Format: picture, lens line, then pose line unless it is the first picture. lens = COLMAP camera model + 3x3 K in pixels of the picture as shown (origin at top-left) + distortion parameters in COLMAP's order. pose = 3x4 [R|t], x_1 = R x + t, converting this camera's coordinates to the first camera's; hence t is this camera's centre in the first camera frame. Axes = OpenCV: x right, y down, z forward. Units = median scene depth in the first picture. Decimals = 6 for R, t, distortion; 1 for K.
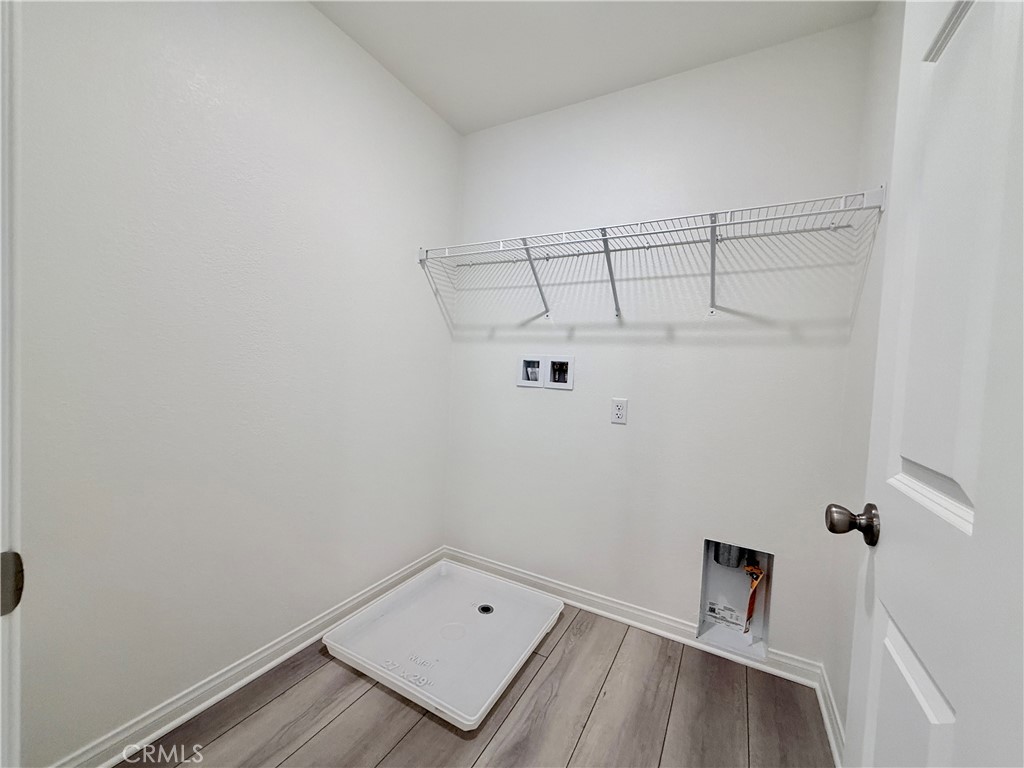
lens RADIAL K [[408.0, 0, 509.2], [0, 408.0, 386.1], [0, 0, 1]] dist [0.000762, 0.000126]
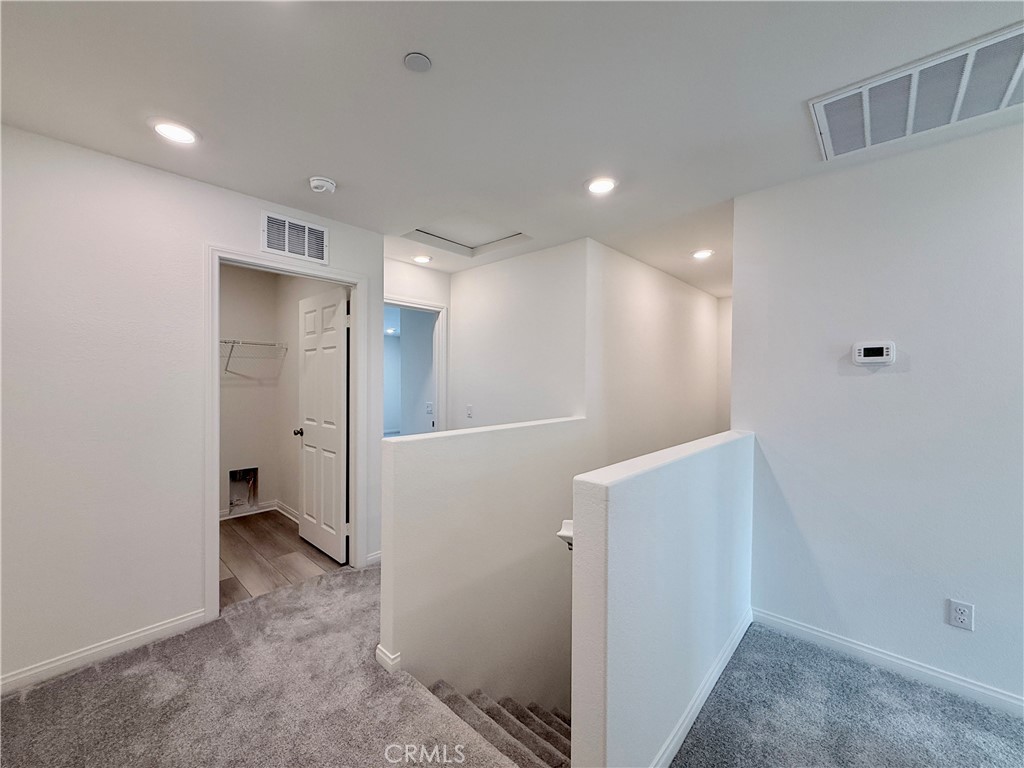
lens RADIAL K [[408.0, 0, 509.2], [0, 408.0, 386.1], [0, 0, 1]] dist [0.000762, 0.000126]
pose [[0.239943, -0.049609, 0.969519, -1.463782], [0.044637, 0.998201, 0.040030, -0.139105], [-0.969760, 0.033671, 0.241726, -1.191322]]
